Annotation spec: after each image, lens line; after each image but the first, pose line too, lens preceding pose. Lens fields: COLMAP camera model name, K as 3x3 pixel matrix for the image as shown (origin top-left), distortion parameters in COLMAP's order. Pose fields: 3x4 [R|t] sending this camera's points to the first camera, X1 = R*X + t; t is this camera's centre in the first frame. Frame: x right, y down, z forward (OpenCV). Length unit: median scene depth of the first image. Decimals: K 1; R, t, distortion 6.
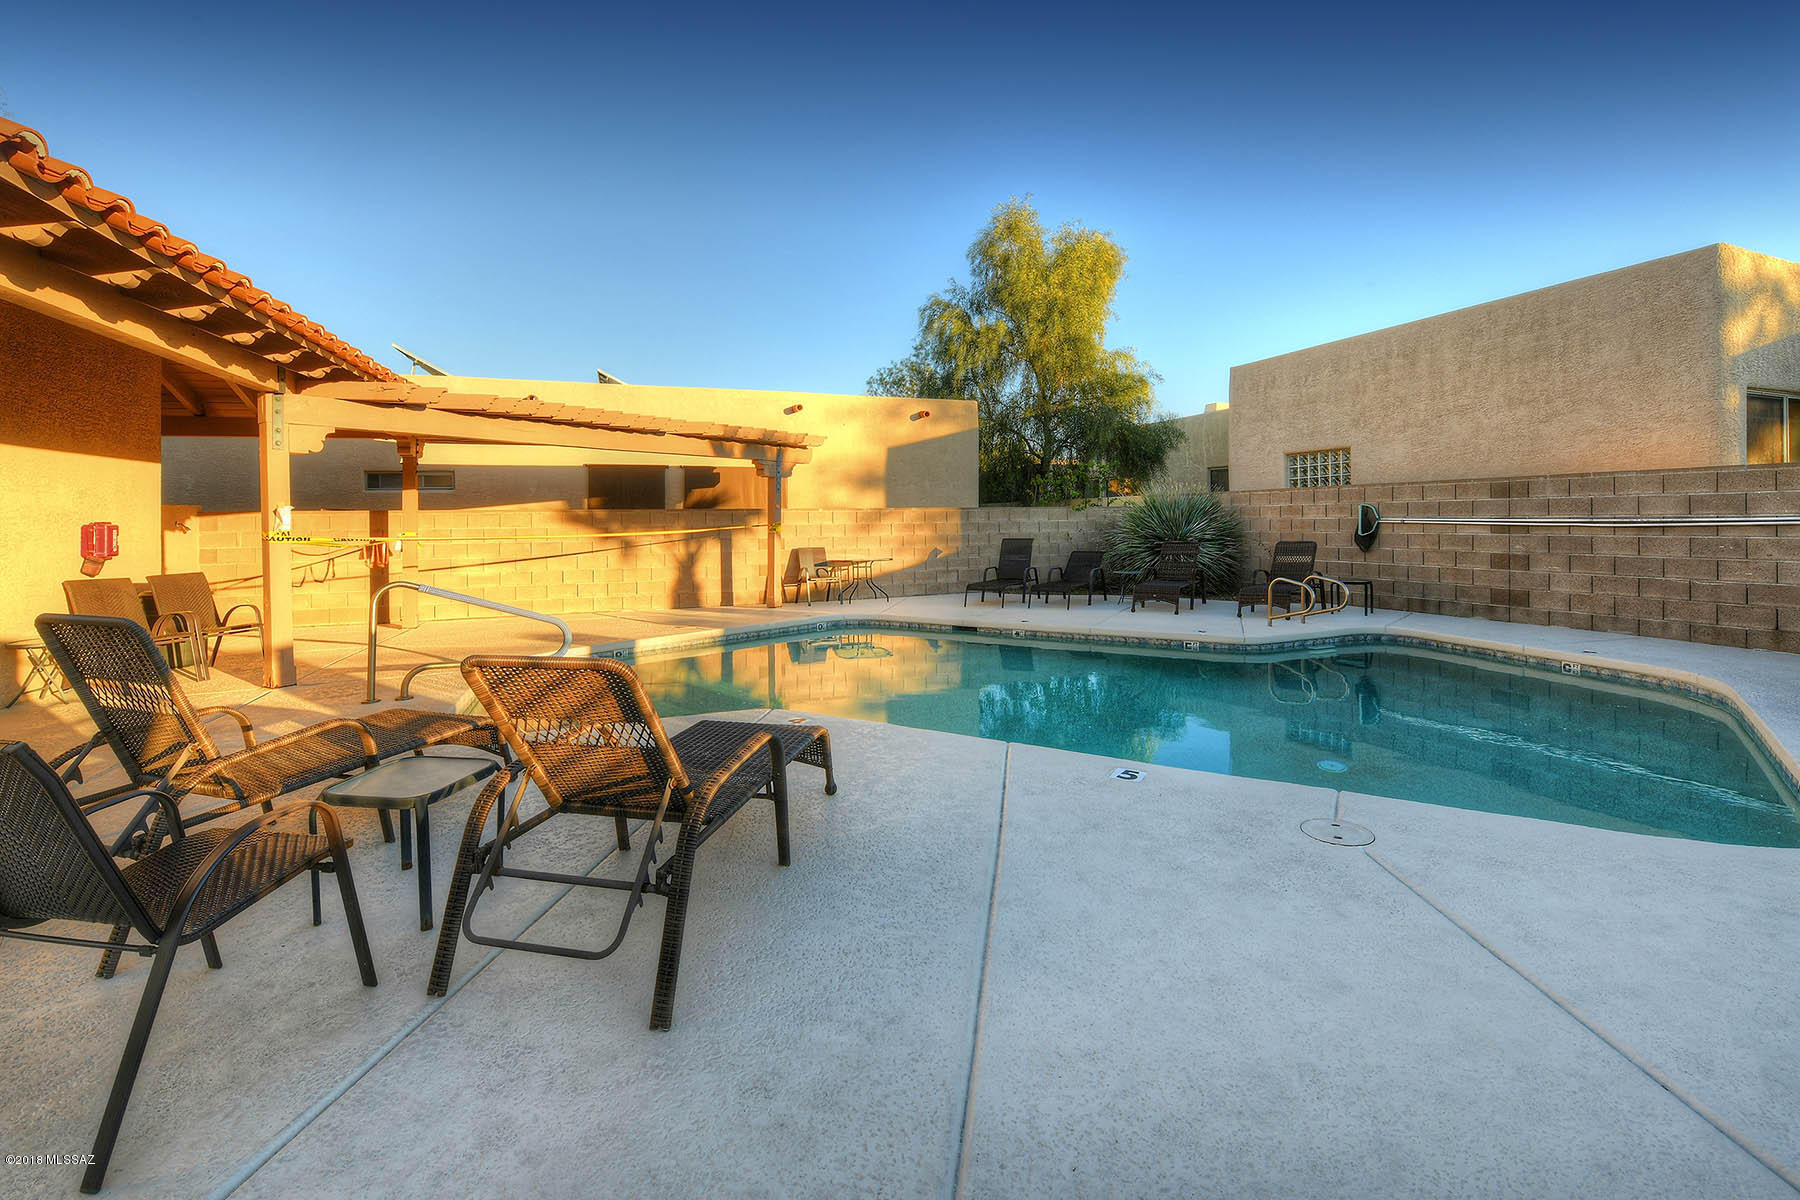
lens RADIAL K [[770.5, 0, 808.5], [0, 770.5, 585.7], [0, 0, 1]] dist [-0.000619, 0.000004]
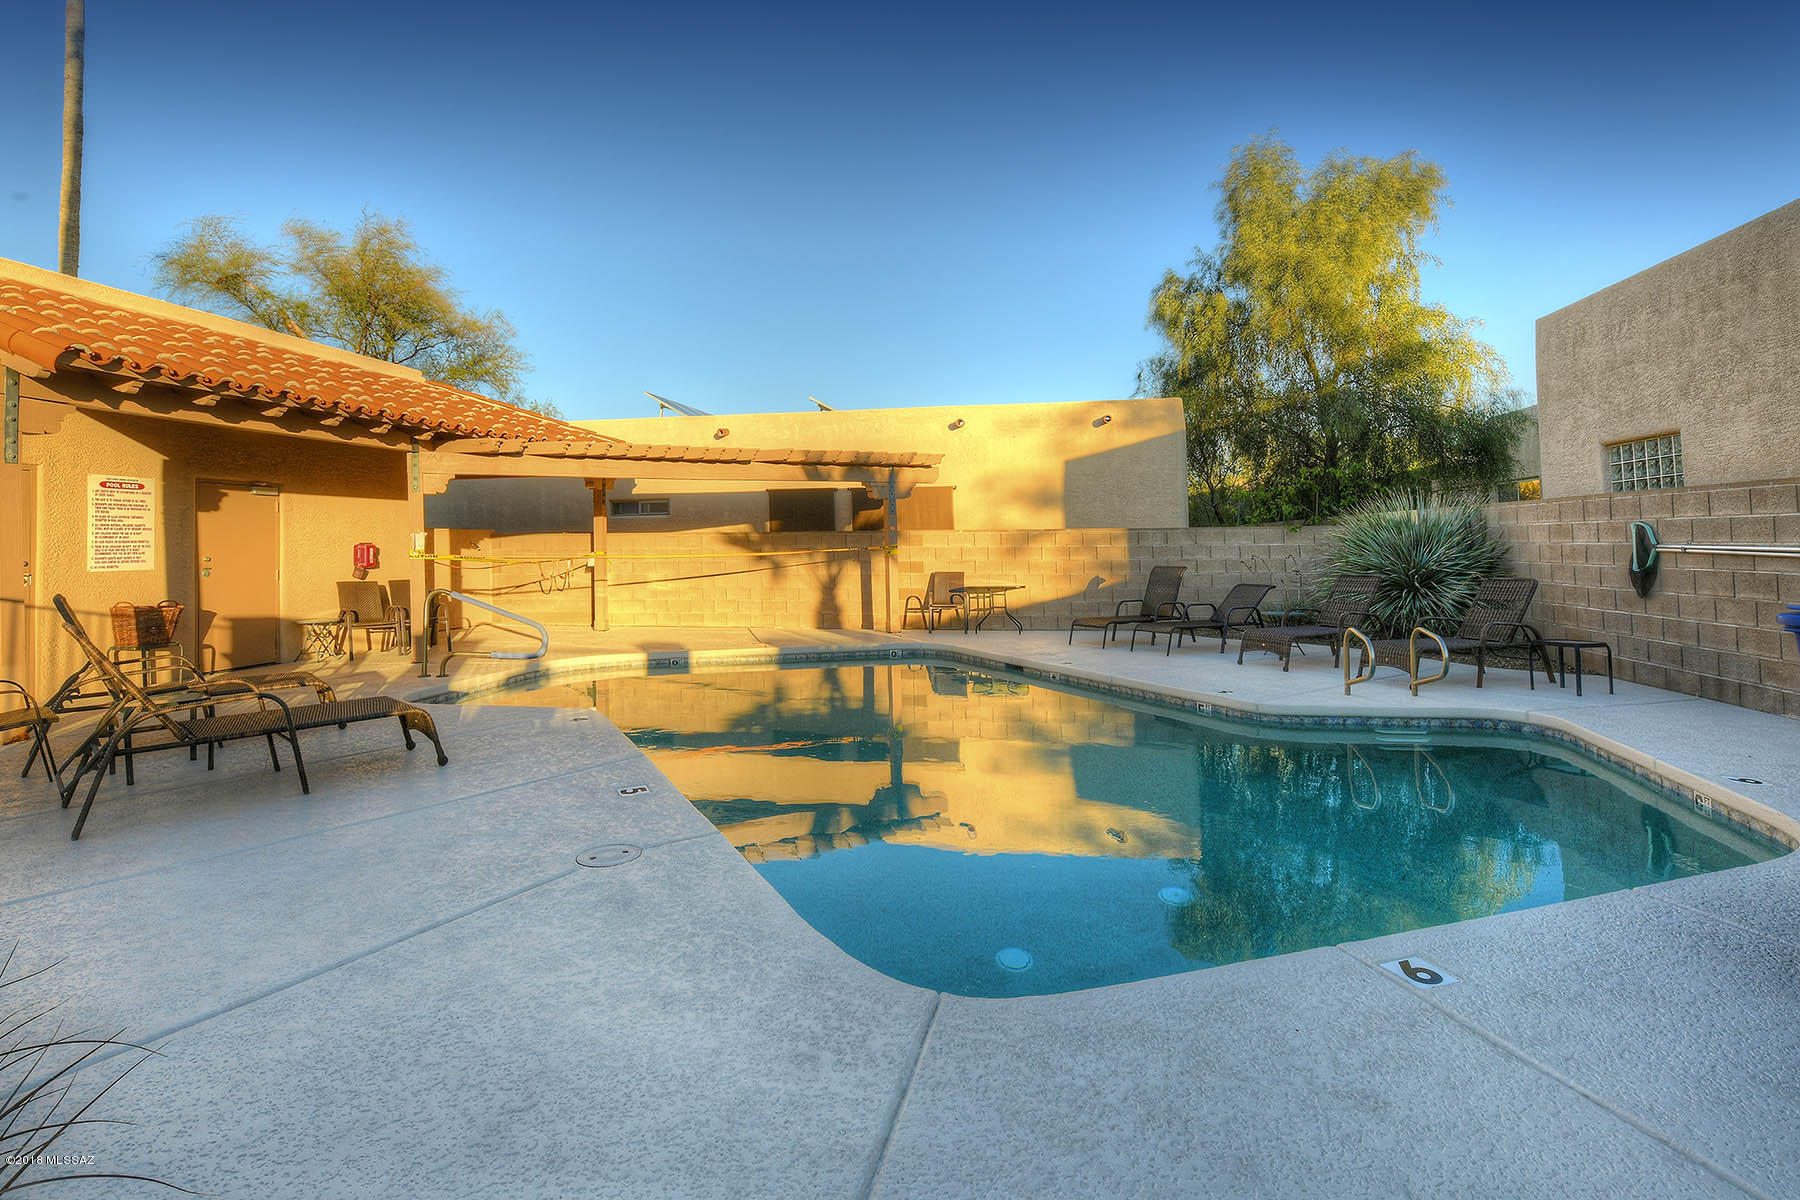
lens RADIAL K [[865.6, 0, 900.0], [0, 865.6, 600.0], [0, 0, 1]] dist [-0.000744, -0.000435]
pose [[0.853192, 0.038868, -0.520146, 0.524588], [-0.045973, 0.998942, -0.000763, -0.012533], [0.519566, 0.024563, 0.854077, 0.073972]]
